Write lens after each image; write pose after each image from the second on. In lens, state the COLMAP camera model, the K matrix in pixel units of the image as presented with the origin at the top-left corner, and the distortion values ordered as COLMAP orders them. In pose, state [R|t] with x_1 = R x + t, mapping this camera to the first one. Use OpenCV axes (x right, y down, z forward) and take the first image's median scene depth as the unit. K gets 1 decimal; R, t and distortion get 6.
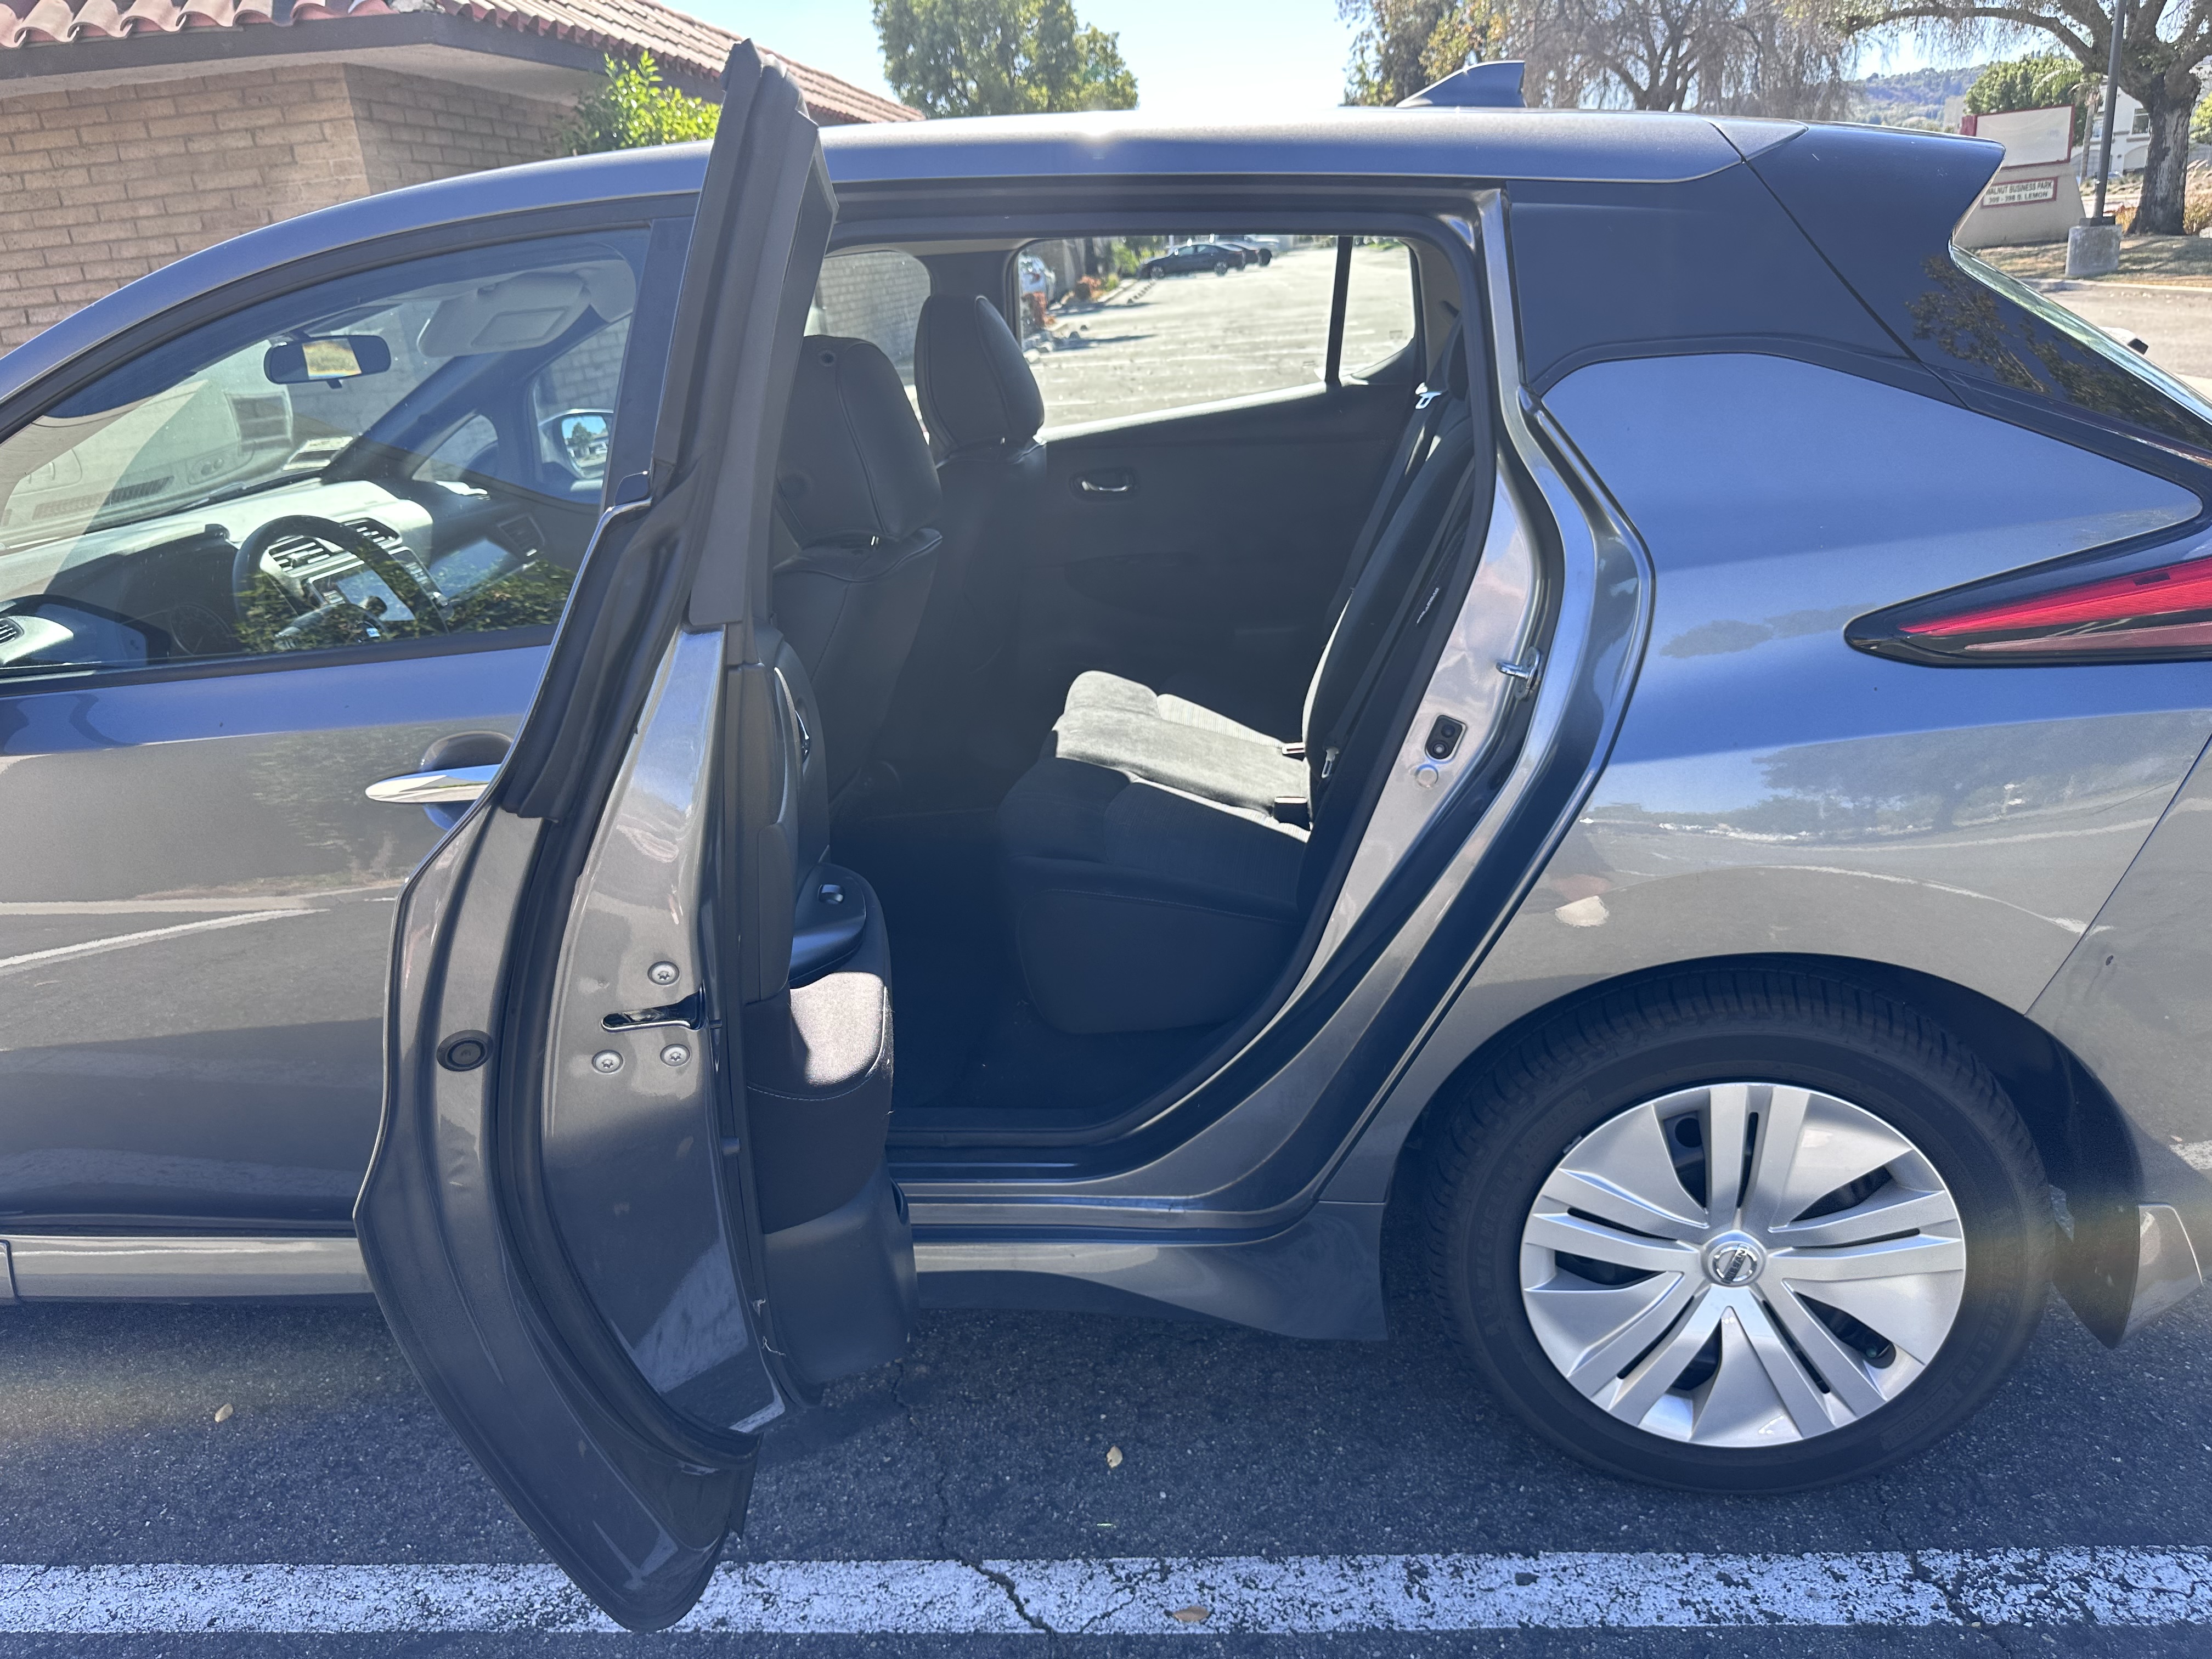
lens RADIAL K [[1573.5, 0, 1105.0], [0, 1573.5, 816.2], [0, 0, 1]] dist [0.004198, -0.016908]
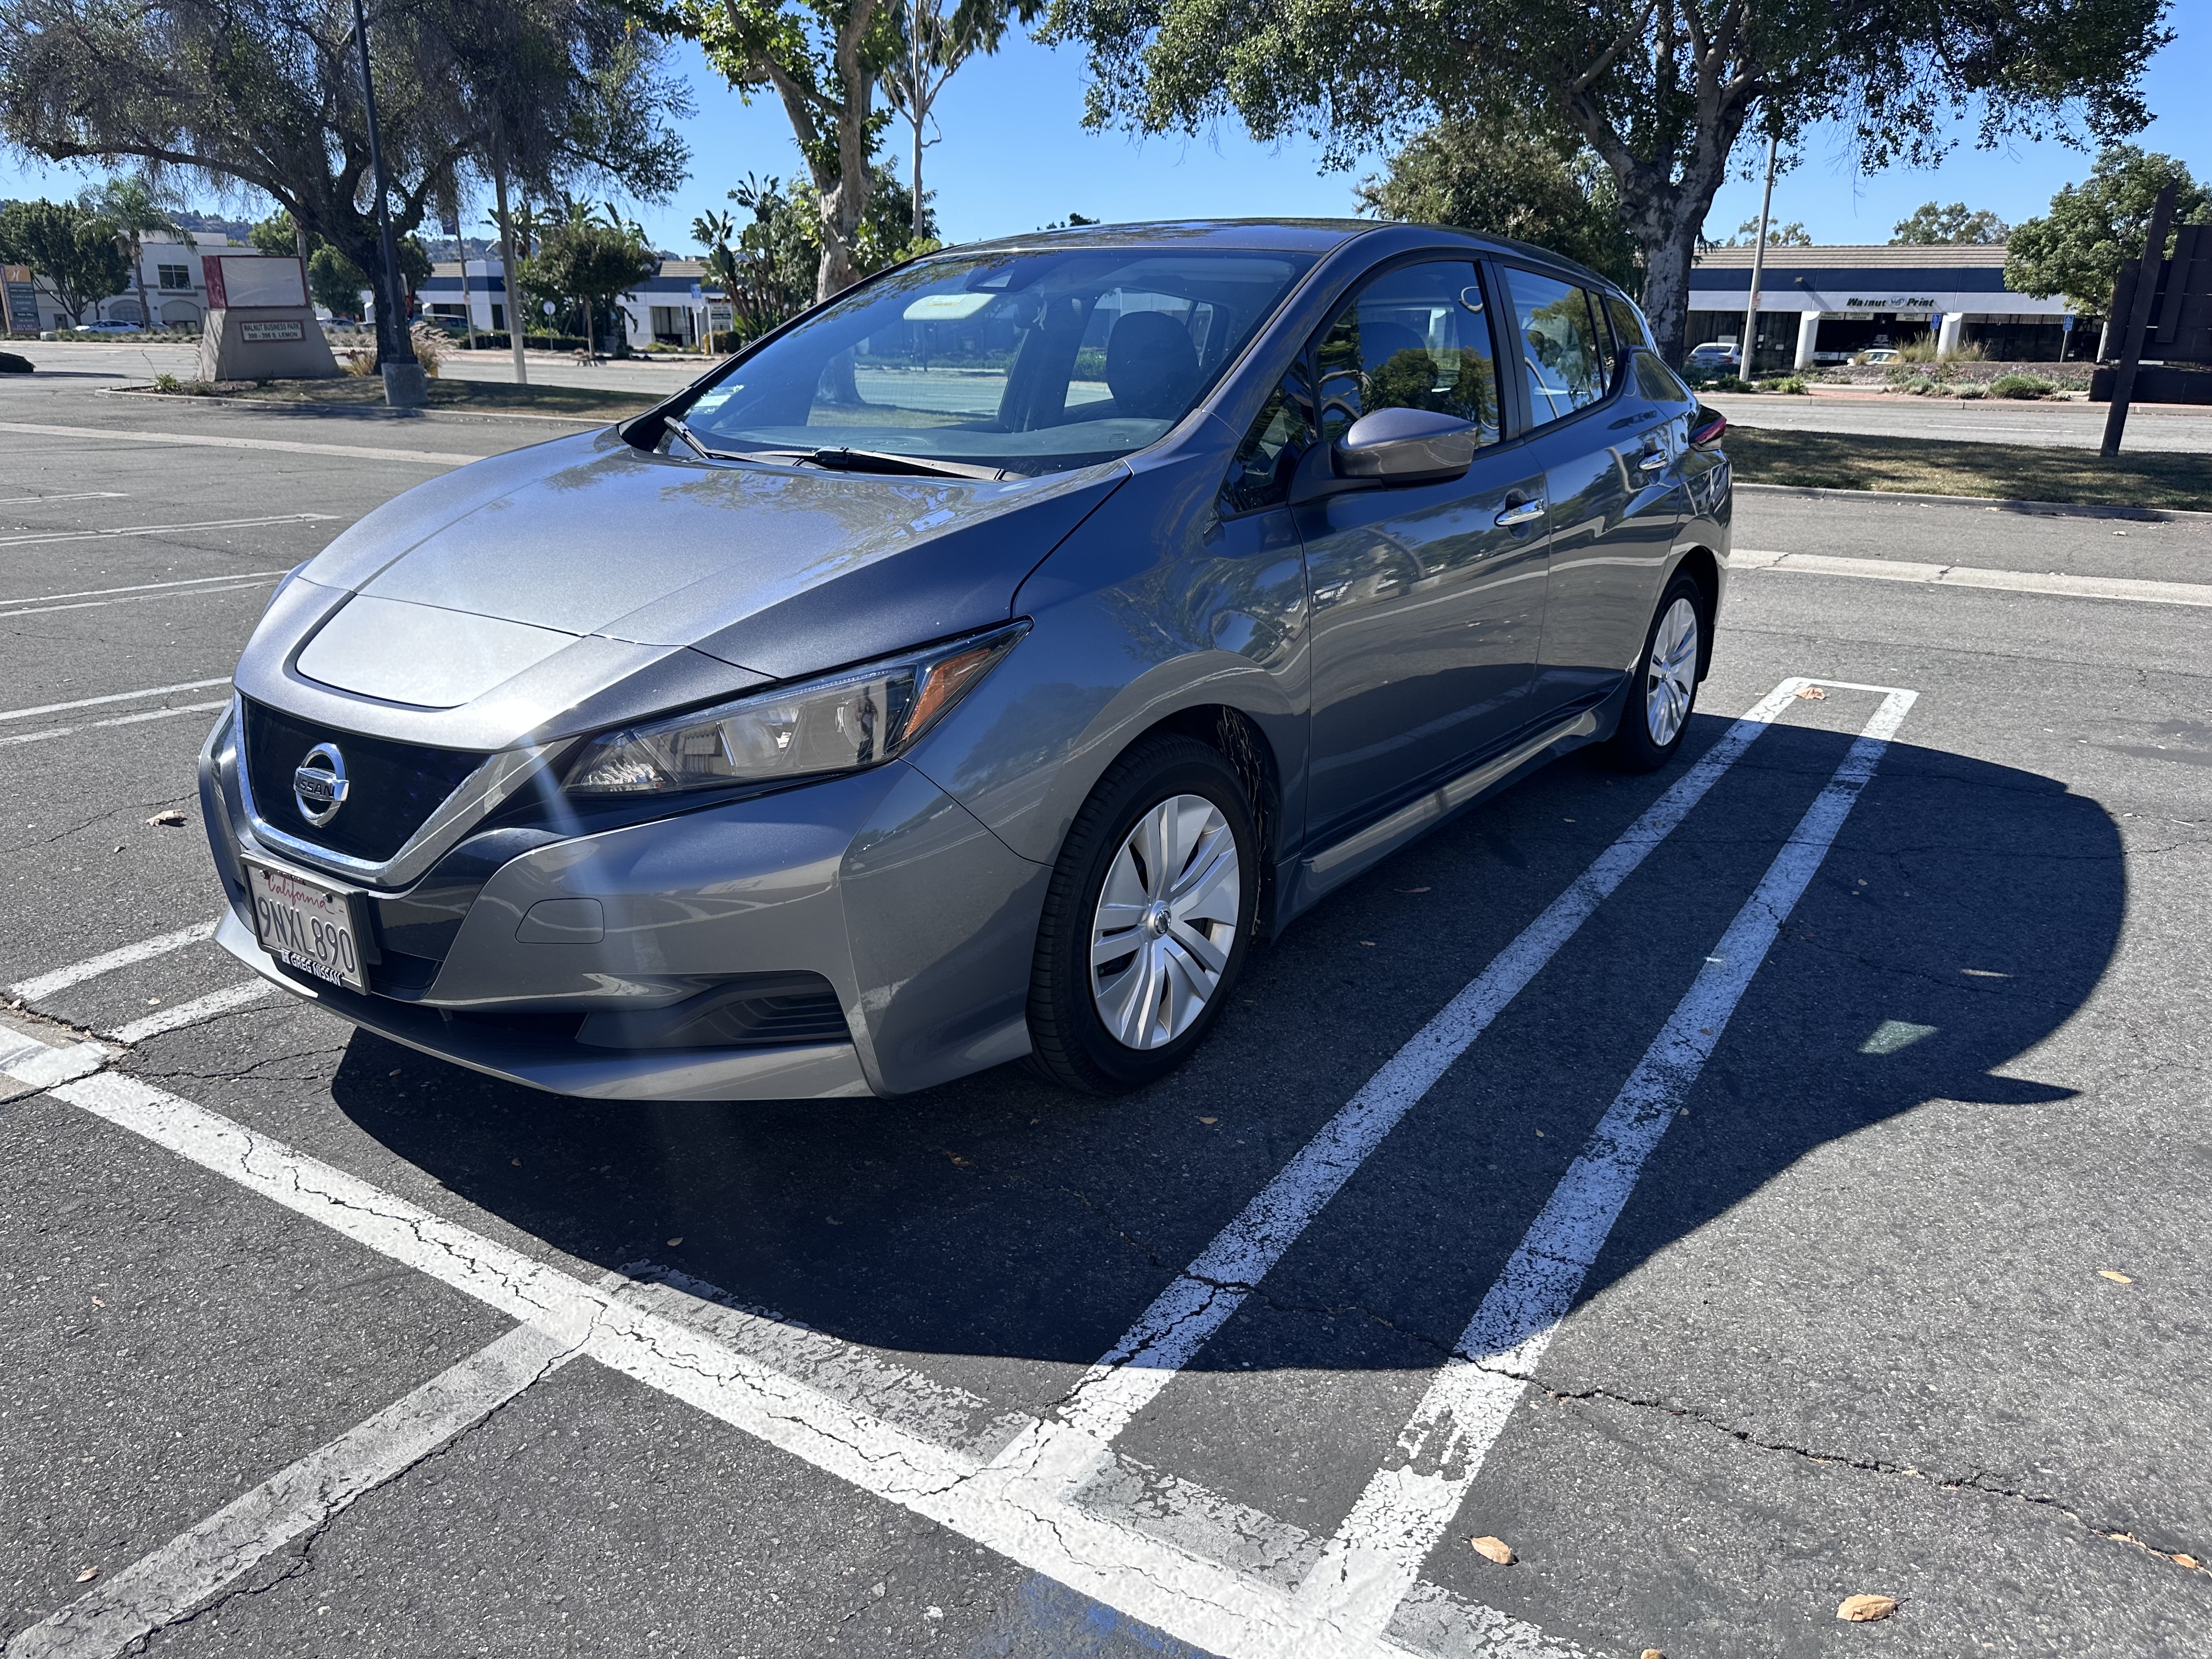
lens RADIAL K [[1573.5, 0, 1112.4], [0, 1573.5, 827.2], [0, 0, 1]] dist [0.004198, -0.016908]
pose [[0.465544, -0.183056, 0.865886, -0.483217], [0.252121, 0.965267, 0.068513, 0.021128], [-0.848354, 0.186412, 0.495527, 0.094768]]
